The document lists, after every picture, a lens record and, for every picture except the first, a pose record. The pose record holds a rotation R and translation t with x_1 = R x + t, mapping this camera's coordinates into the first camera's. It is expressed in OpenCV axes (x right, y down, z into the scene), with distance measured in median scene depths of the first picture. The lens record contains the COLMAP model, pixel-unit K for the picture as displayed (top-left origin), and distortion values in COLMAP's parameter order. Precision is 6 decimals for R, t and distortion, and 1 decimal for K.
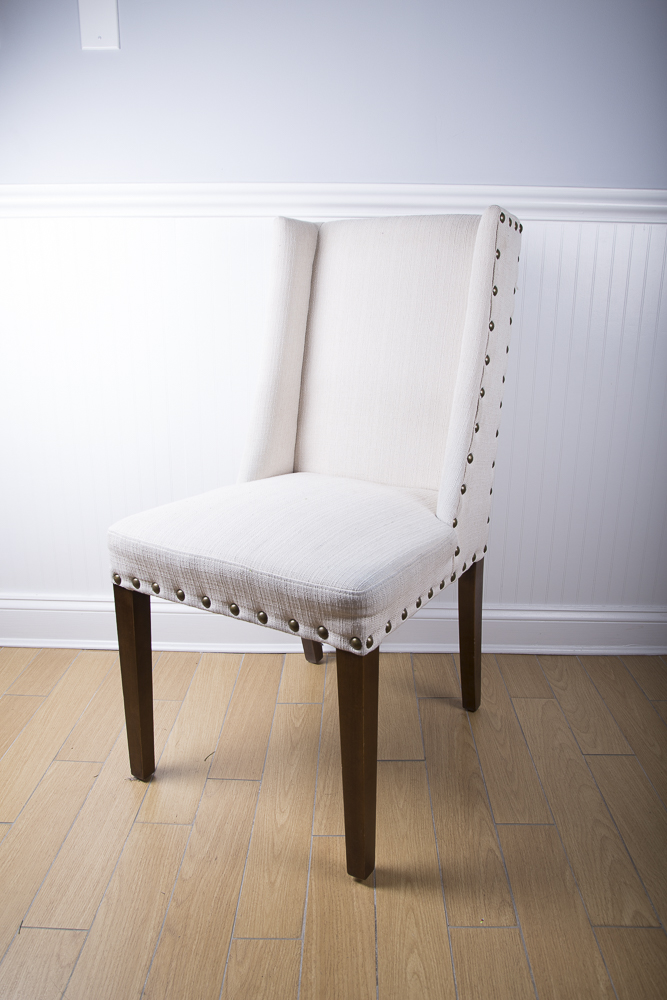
lens RADIAL K [[730.2, 0, 356.5], [0, 730.2, 509.5], [0, 0, 1]] dist [-0.099503, 0.003788]
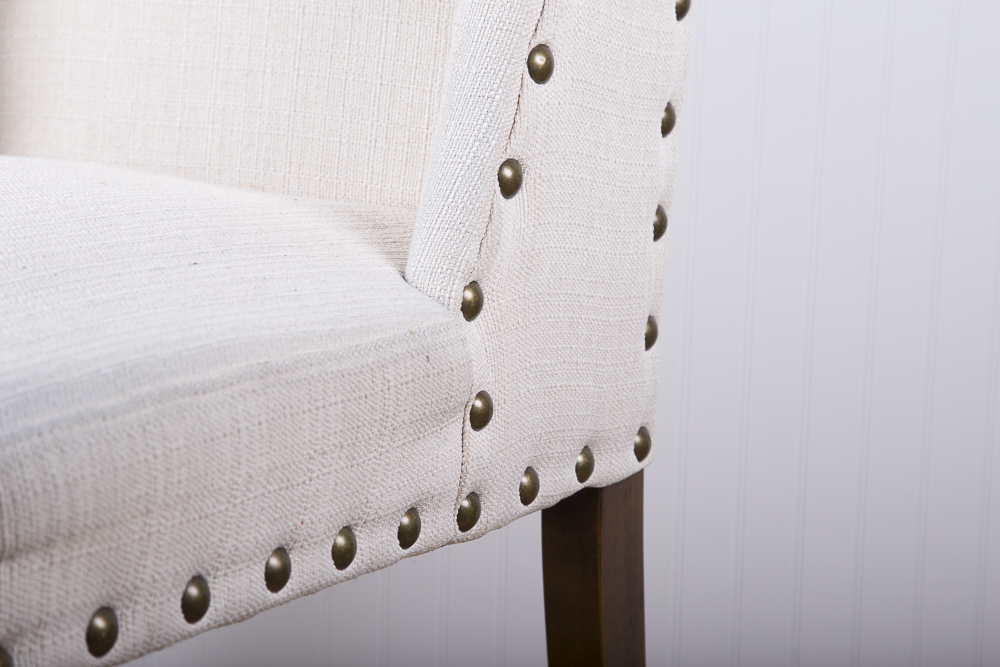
lens RADIAL K [[2552.6, 0, 496.3], [0, 2552.6, 332.1], [0, 0, 1]] dist [0.402346, 0.000000]
pose [[0.999790, 0.018681, -0.008448, 0.151762], [-0.019317, 0.996370, -0.082903, 0.106095], [0.006868, 0.083049, 0.996522, 0.080748]]
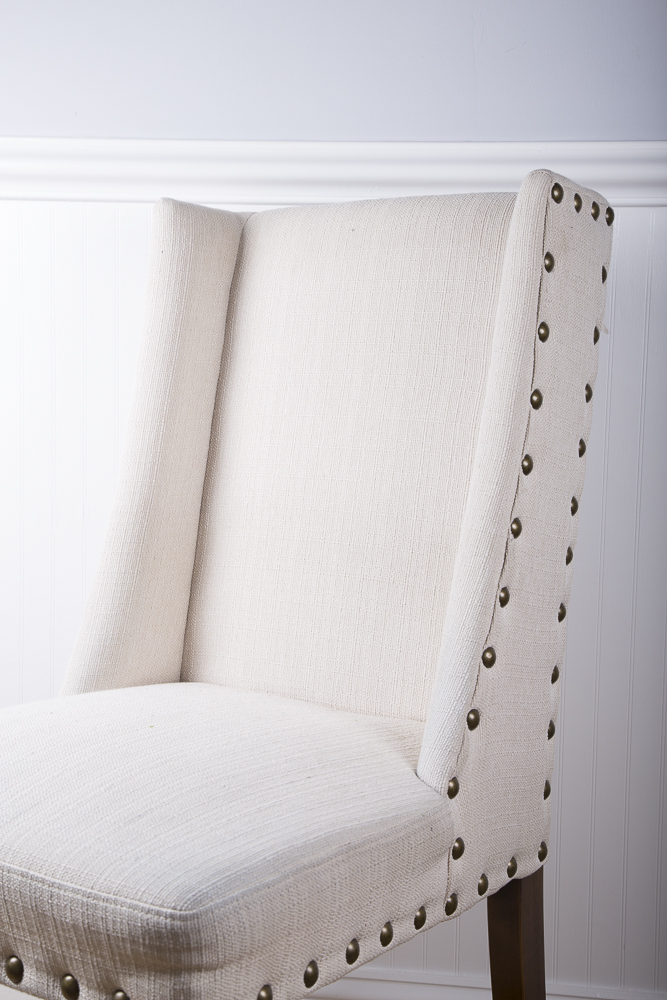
lens RADIAL K [[1412.9, 0, 335.8], [0, 1412.9, 501.5], [0, 0, 1]] dist [0.110049, 0.000000]
pose [[0.996483, 0.020962, -0.081131, 0.129811], [-0.036805, 0.979303, -0.199027, 0.022872], [0.075280, 0.201313, 0.976630, 0.022314]]
